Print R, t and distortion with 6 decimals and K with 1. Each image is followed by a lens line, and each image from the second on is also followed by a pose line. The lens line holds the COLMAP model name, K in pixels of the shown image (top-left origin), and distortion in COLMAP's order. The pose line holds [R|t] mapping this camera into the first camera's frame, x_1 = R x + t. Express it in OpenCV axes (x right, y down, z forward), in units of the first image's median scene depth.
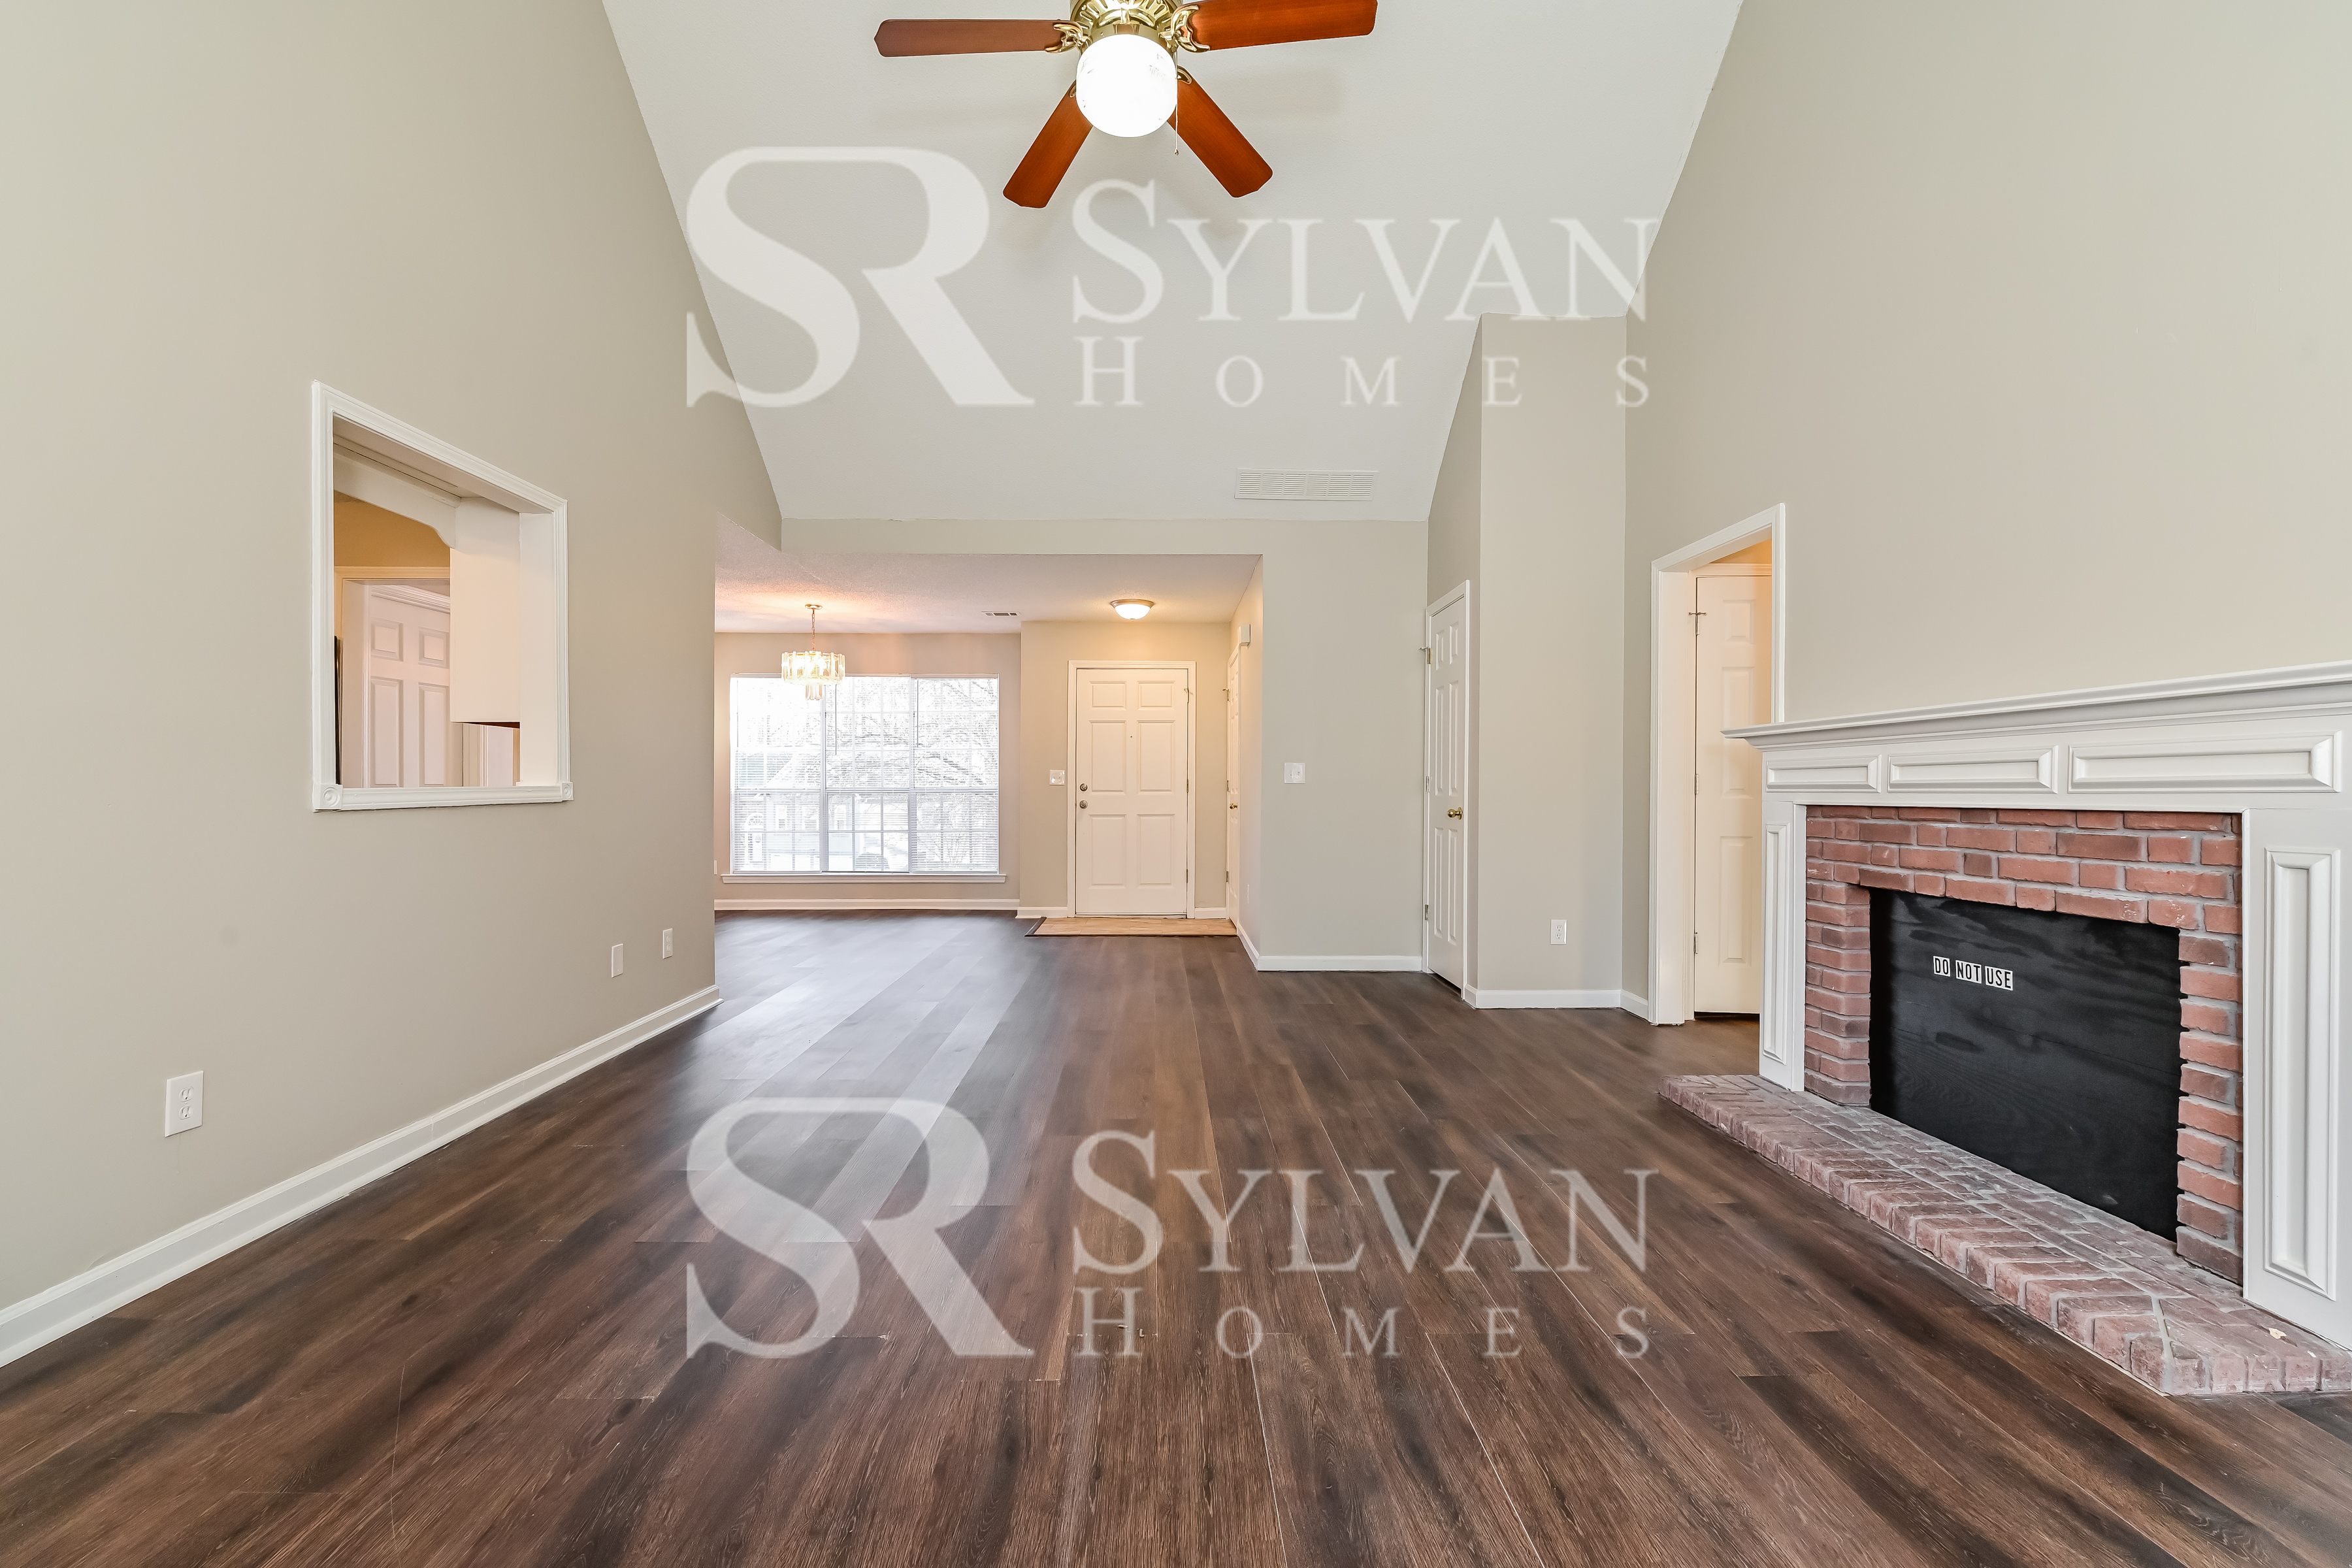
lens RADIAL K [[954.0, 0, 1164.7], [0, 954.0, 793.8], [0, 0, 1]] dist [-0.000750, -0.000033]
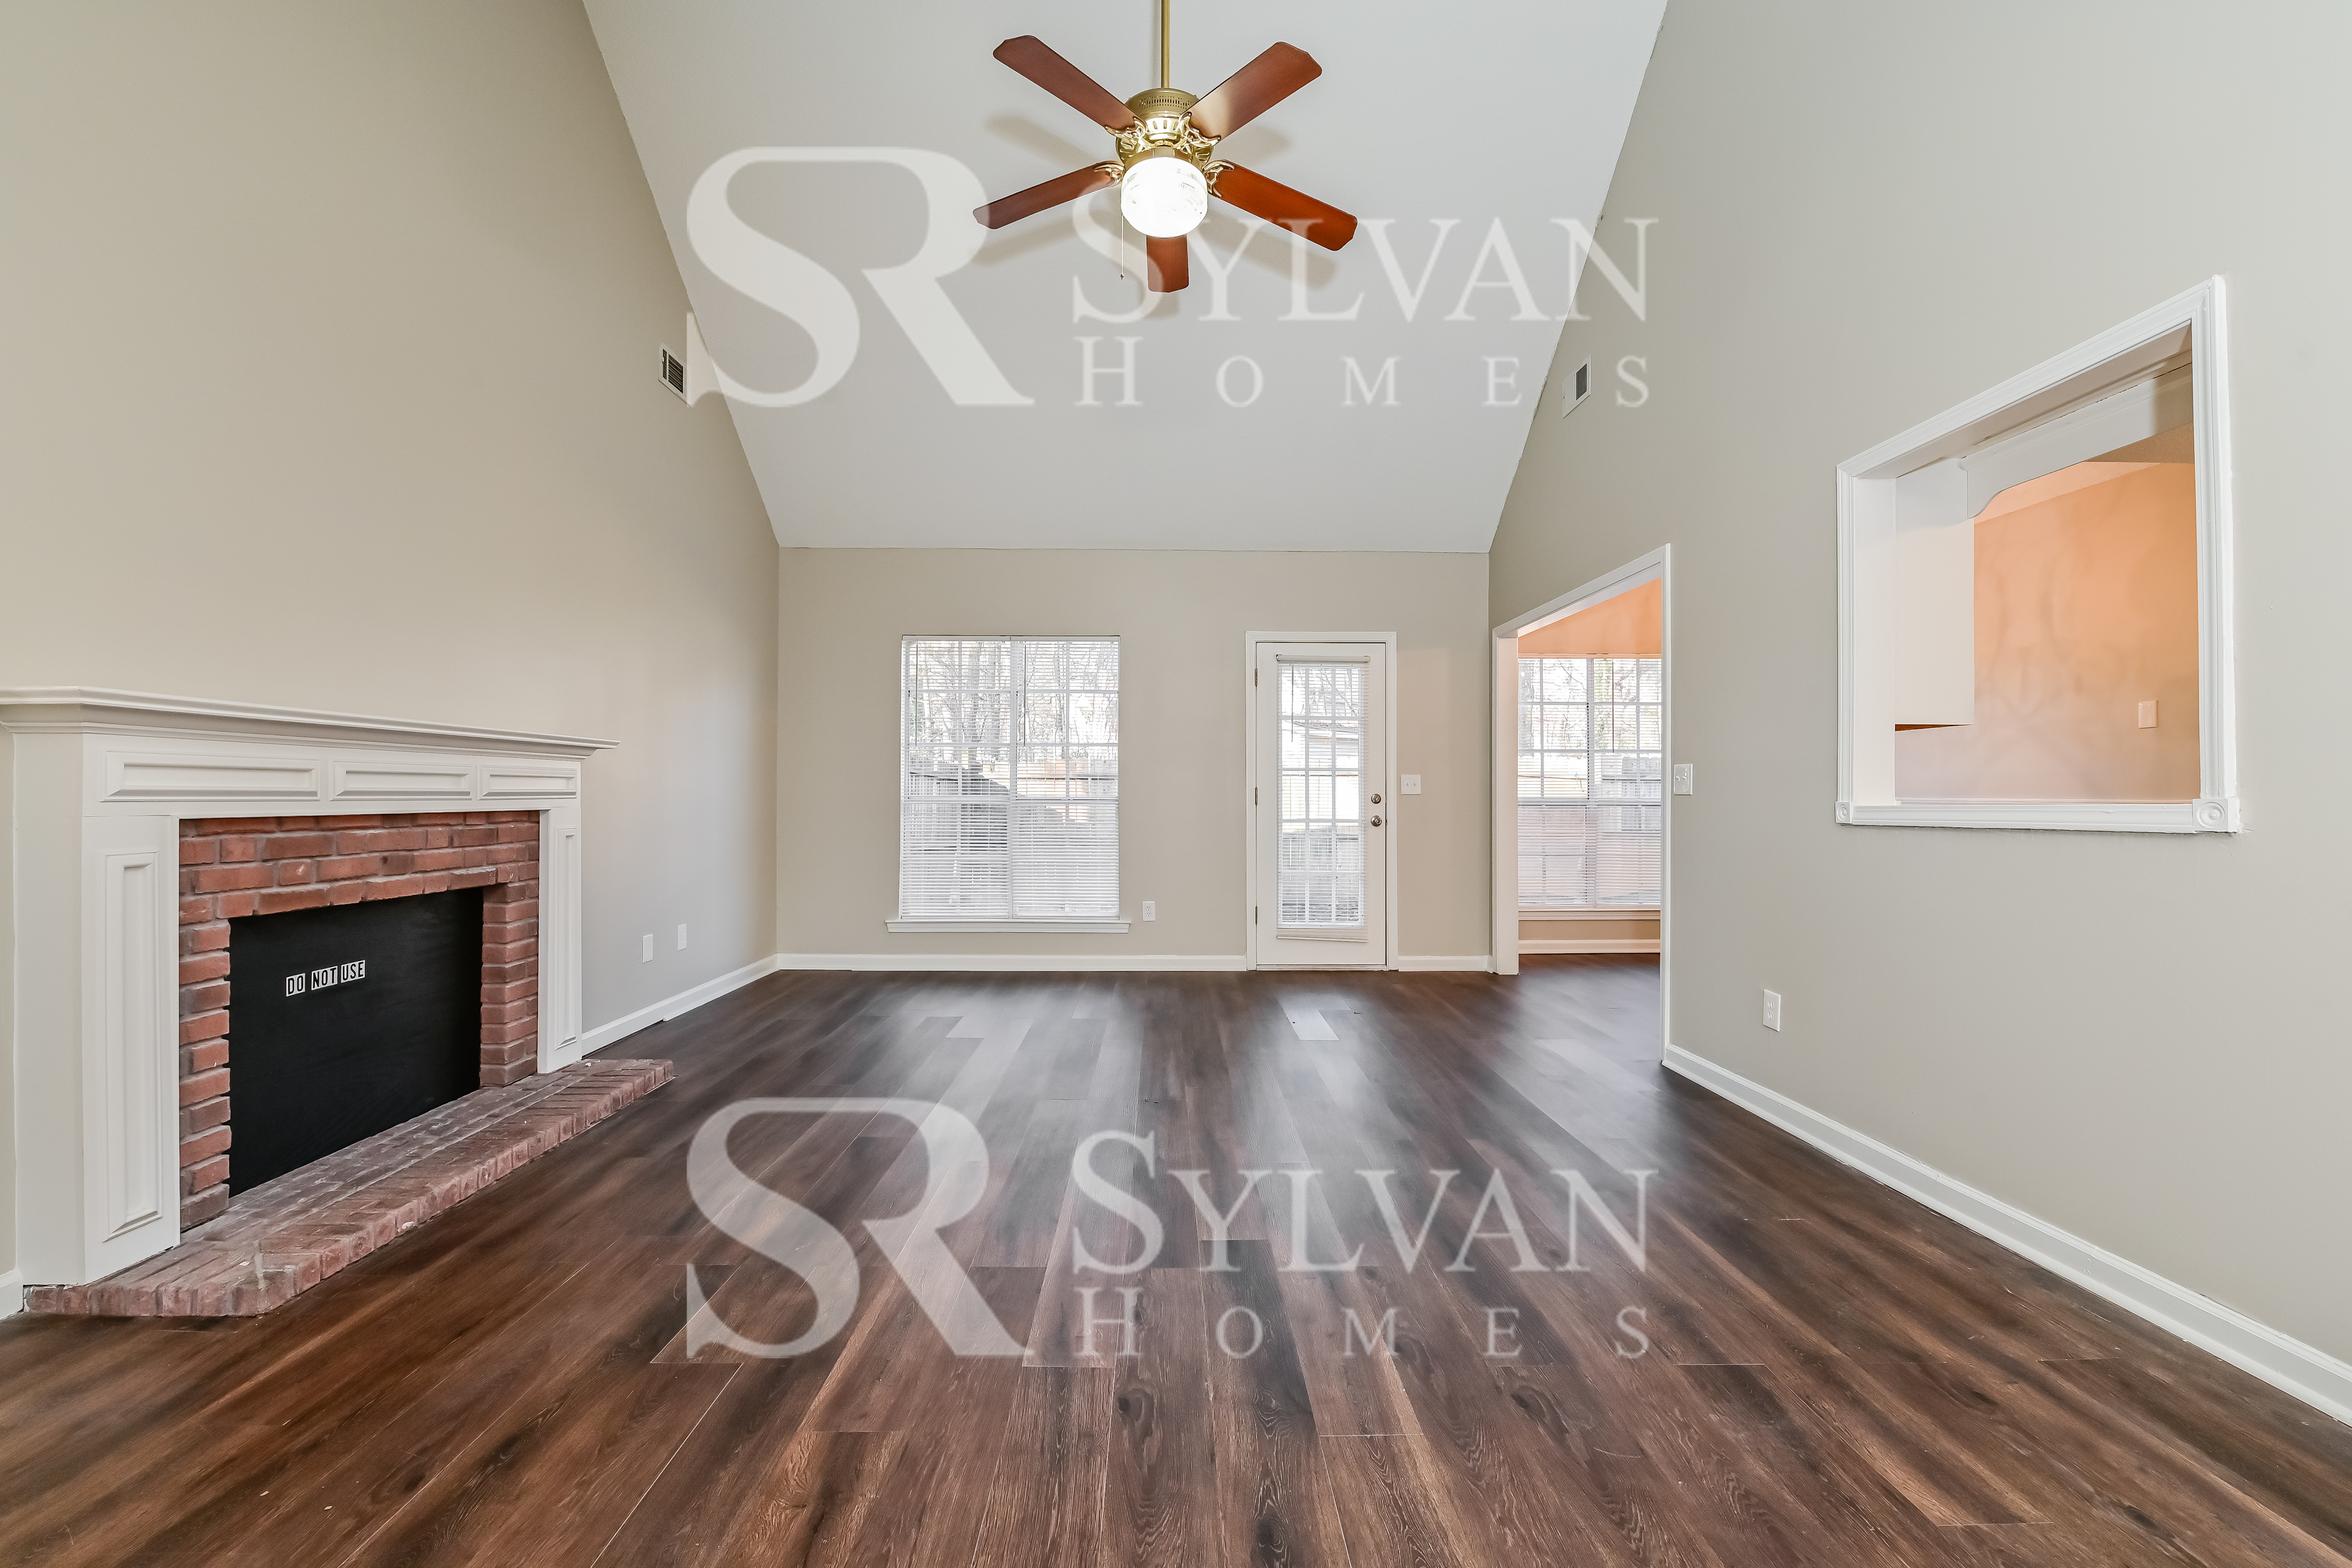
lens RADIAL K [[954.0, 0, 1175.1], [0, 954.0, 786.5], [0, 0, 1]] dist [-0.000750, -0.000033]
pose [[-0.999969, -0.006392, -0.004649, -0.051013], [-0.006356, 0.999950, -0.007723, -0.013979], [0.004698, -0.007693, -0.999959, 2.084883]]
